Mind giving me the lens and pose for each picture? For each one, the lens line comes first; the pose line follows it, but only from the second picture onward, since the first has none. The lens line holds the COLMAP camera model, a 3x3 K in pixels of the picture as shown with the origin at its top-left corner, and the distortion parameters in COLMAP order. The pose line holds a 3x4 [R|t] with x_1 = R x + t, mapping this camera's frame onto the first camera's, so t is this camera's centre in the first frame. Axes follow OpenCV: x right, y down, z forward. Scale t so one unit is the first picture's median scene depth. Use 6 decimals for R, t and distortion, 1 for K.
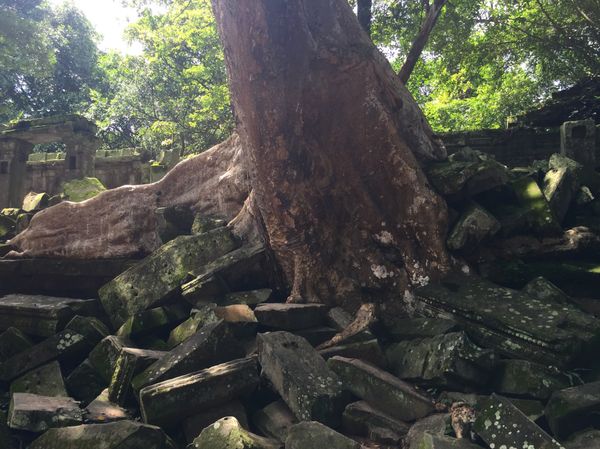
lens RADIAL K [[482.4, 0, 299.9], [0, 482.4, 226.2], [0, 0, 1]] dist [0.017567, 0.002096]
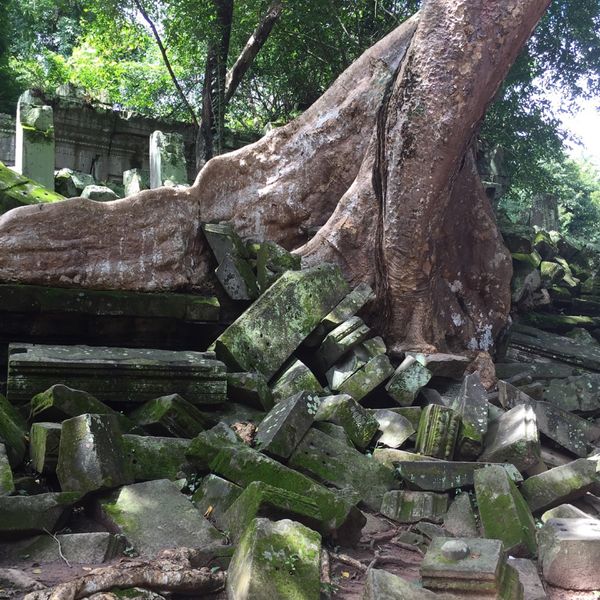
lens RADIAL K [[698.1, 0, 300.0], [0, 698.1, 299.4], [0, 0, 1]] dist [0.021232, 0.000000]
pose [[0.714440, 0.031144, 0.699004, -0.941116], [-0.106952, 0.992130, 0.065110, -0.009397], [-0.691475, -0.121278, 0.712148, 0.141212]]
